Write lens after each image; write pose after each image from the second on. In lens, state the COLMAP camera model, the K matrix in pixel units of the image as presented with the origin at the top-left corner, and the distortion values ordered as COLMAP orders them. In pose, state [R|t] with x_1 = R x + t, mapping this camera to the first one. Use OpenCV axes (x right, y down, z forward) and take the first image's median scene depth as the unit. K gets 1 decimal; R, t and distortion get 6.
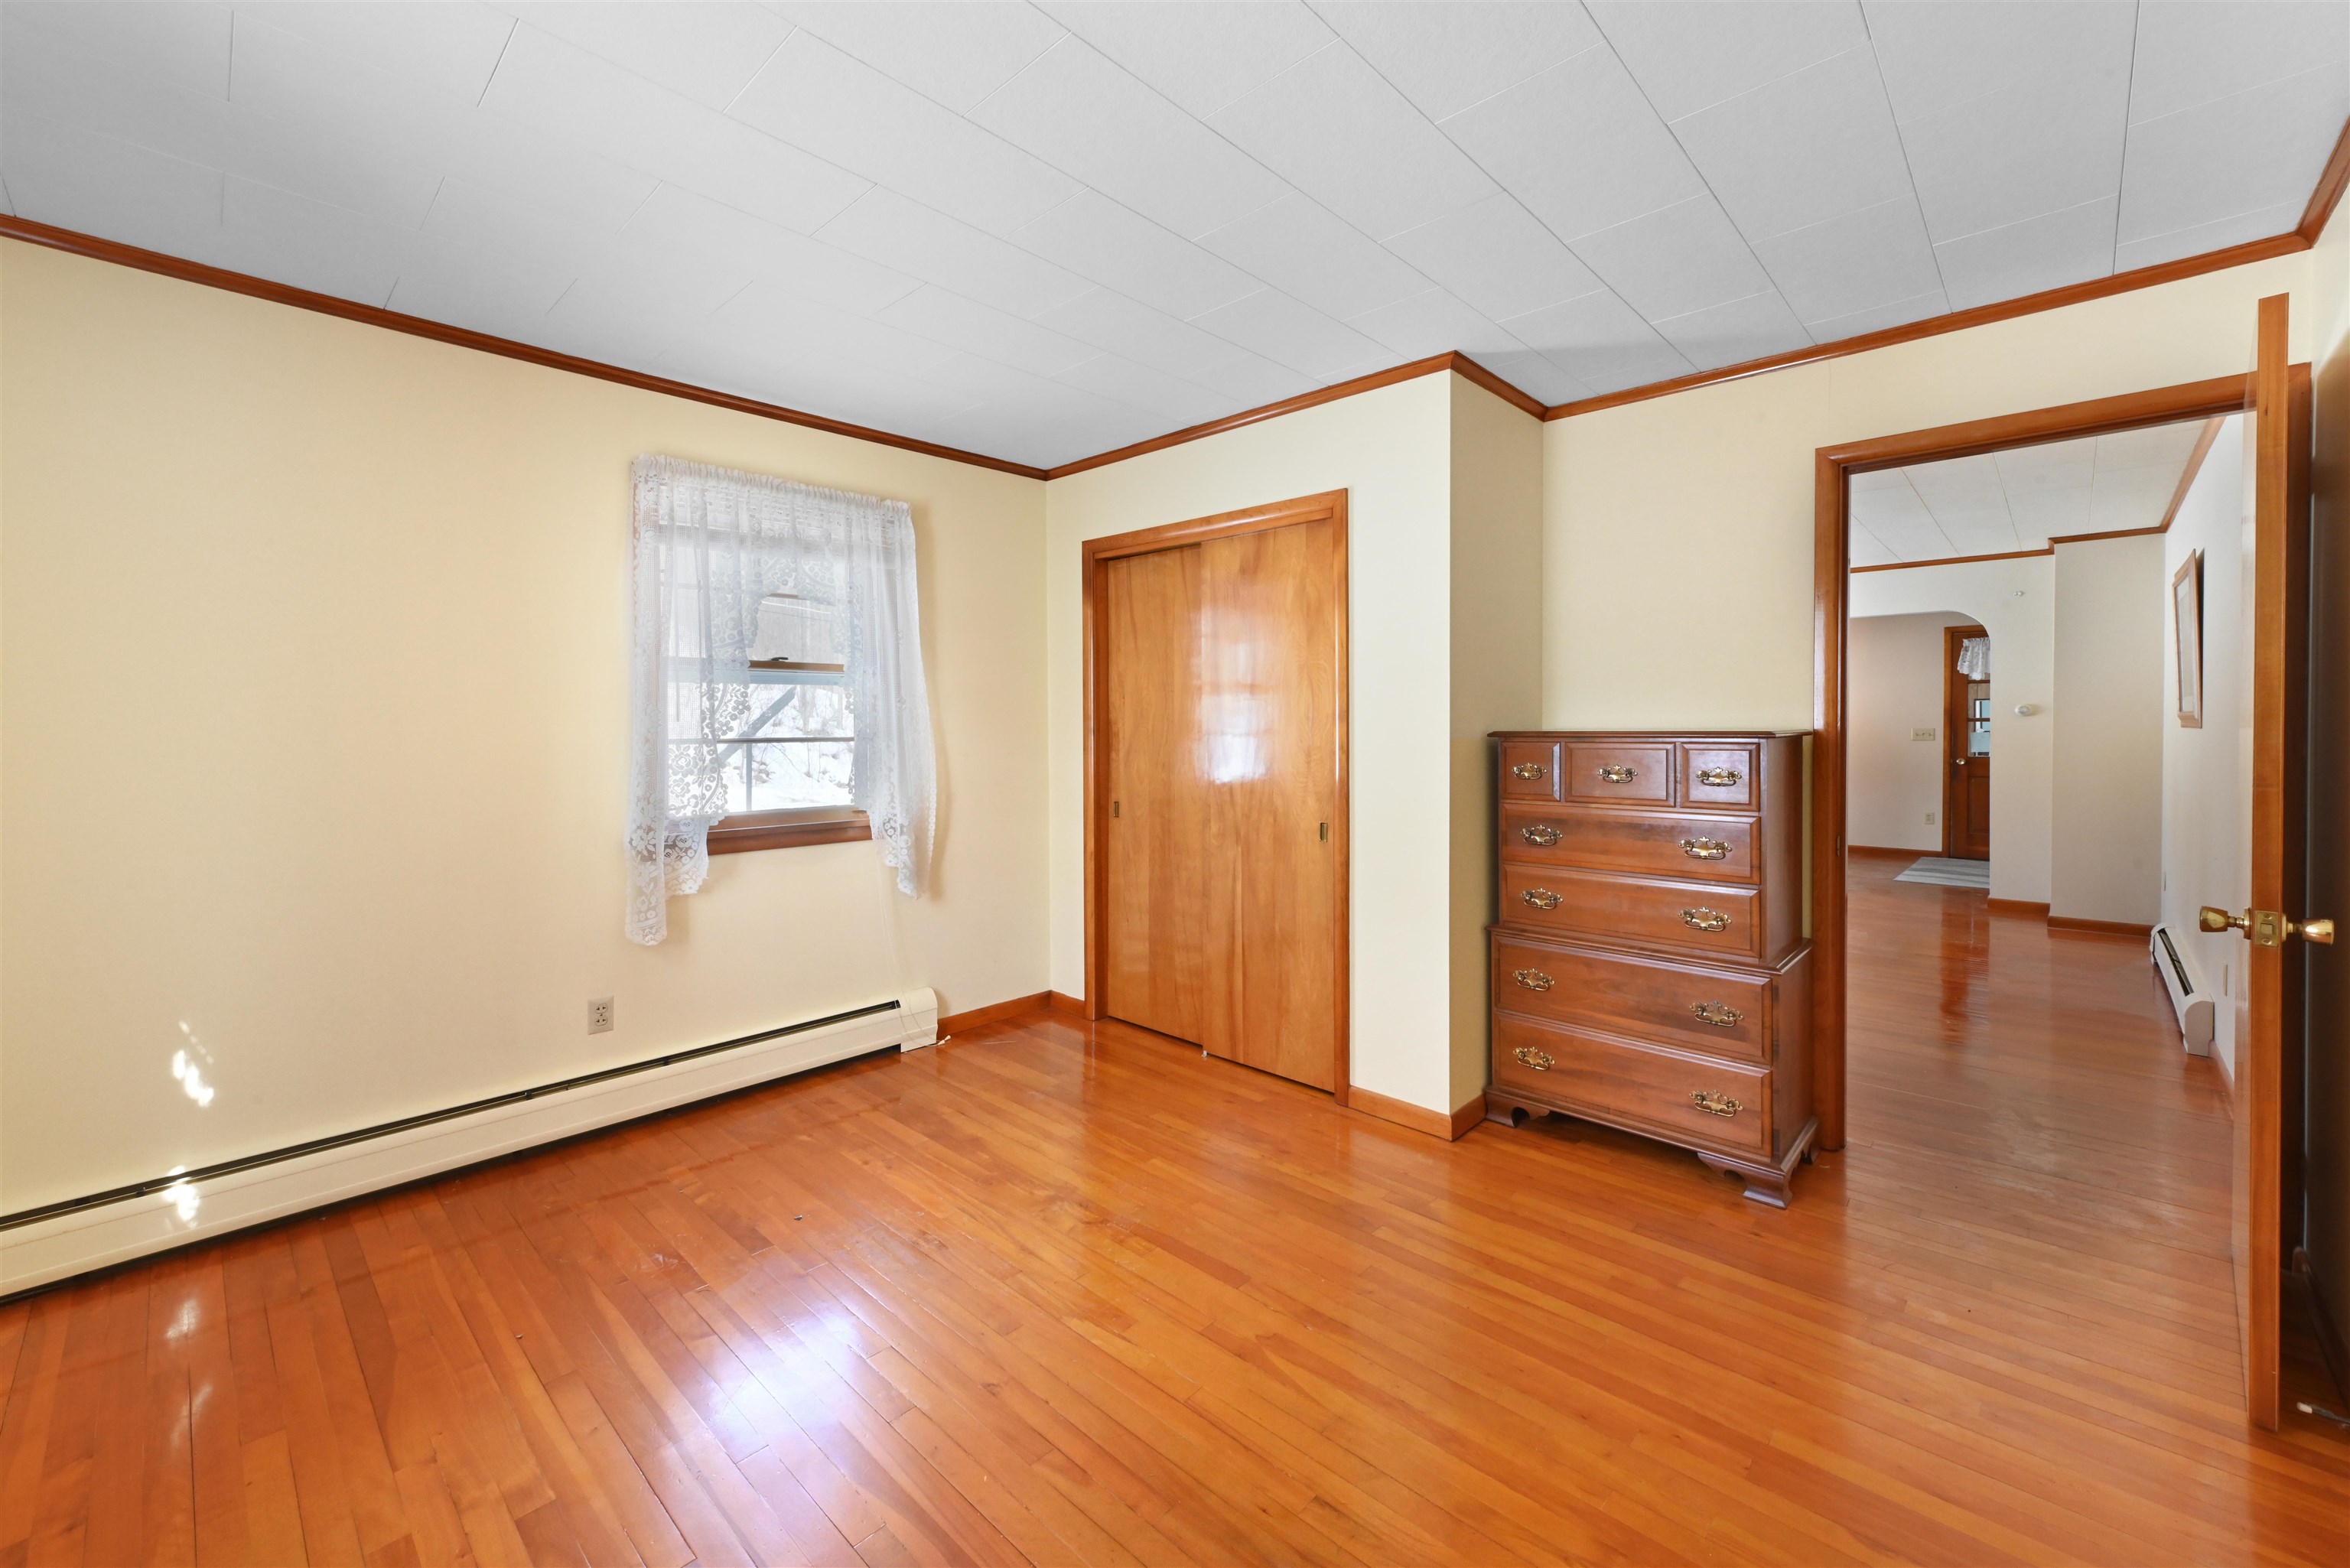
lens RADIAL K [[718.6, 0, 1332.1], [0, 718.6, 727.2], [0, 0, 1]] dist [-0.013142, -0.000123]
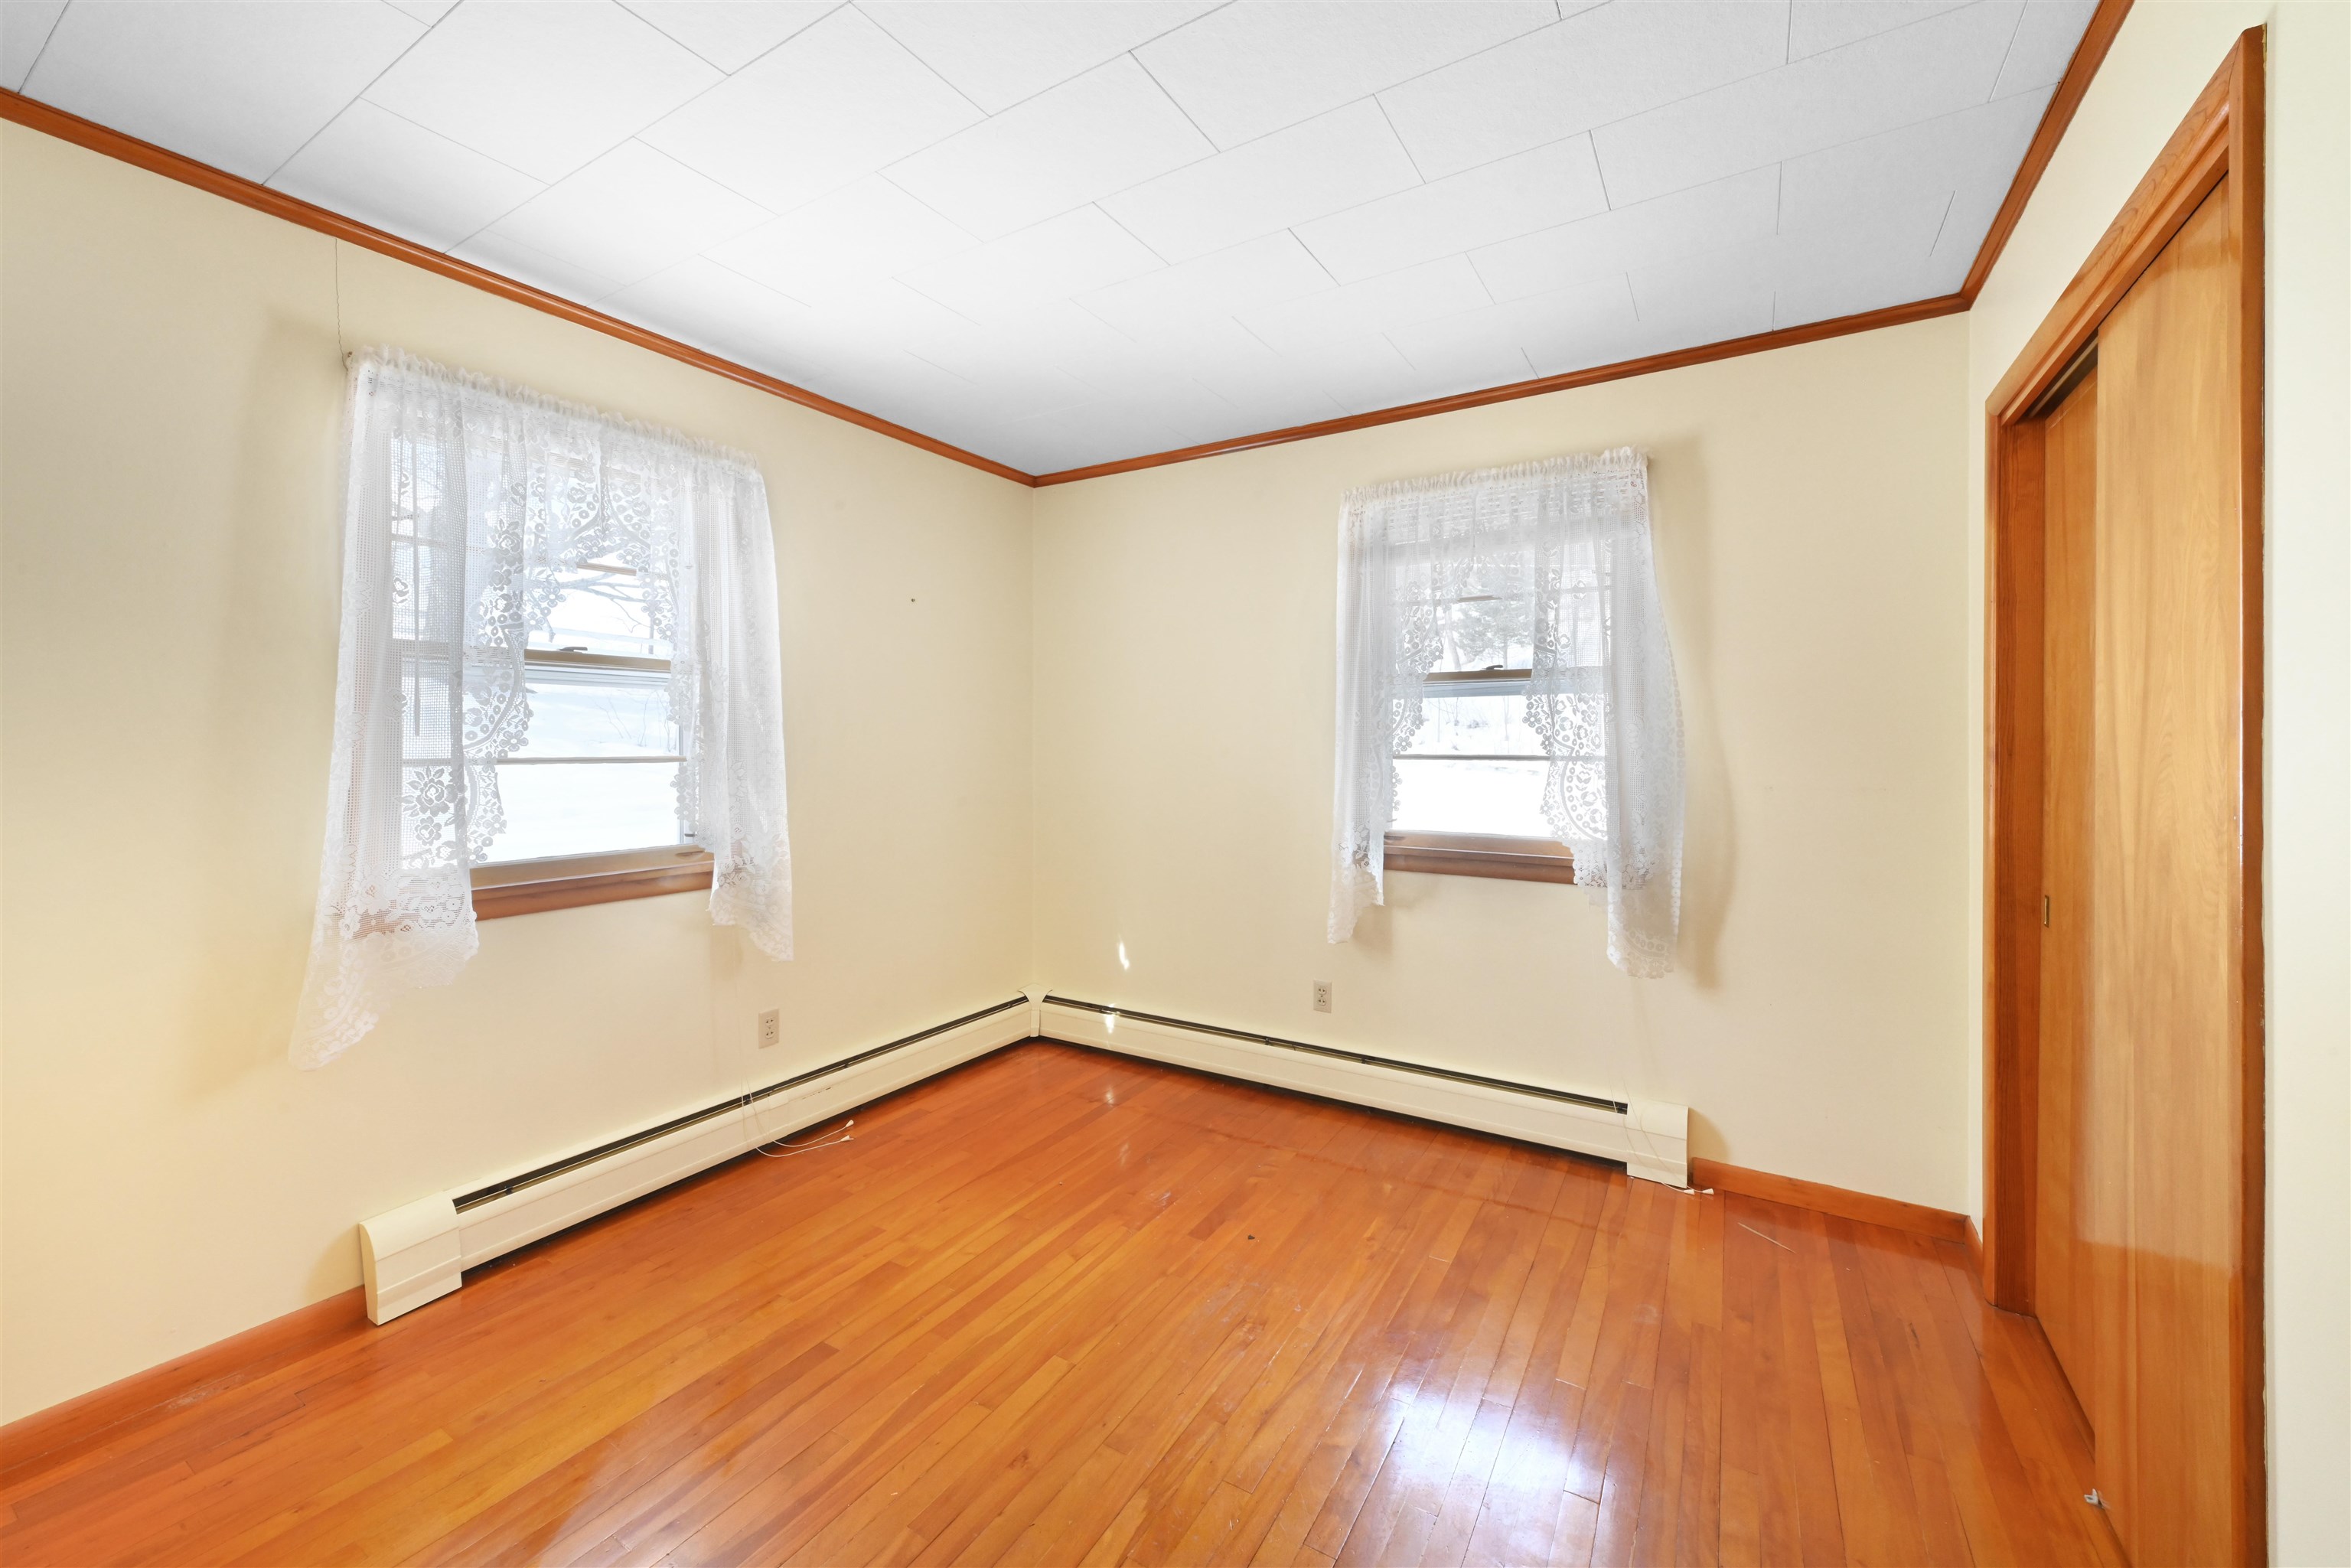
lens RADIAL K [[926.1, 0, 1177.6], [0, 926.1, 740.7], [0, 0, 1]] dist [-0.017490, -0.000054]
pose [[0.177315, 0.006867, -0.984130, 0.315390], [-0.005232, 0.999968, 0.006035, -0.008144], [0.984140, 0.004078, 0.177345, 0.420563]]
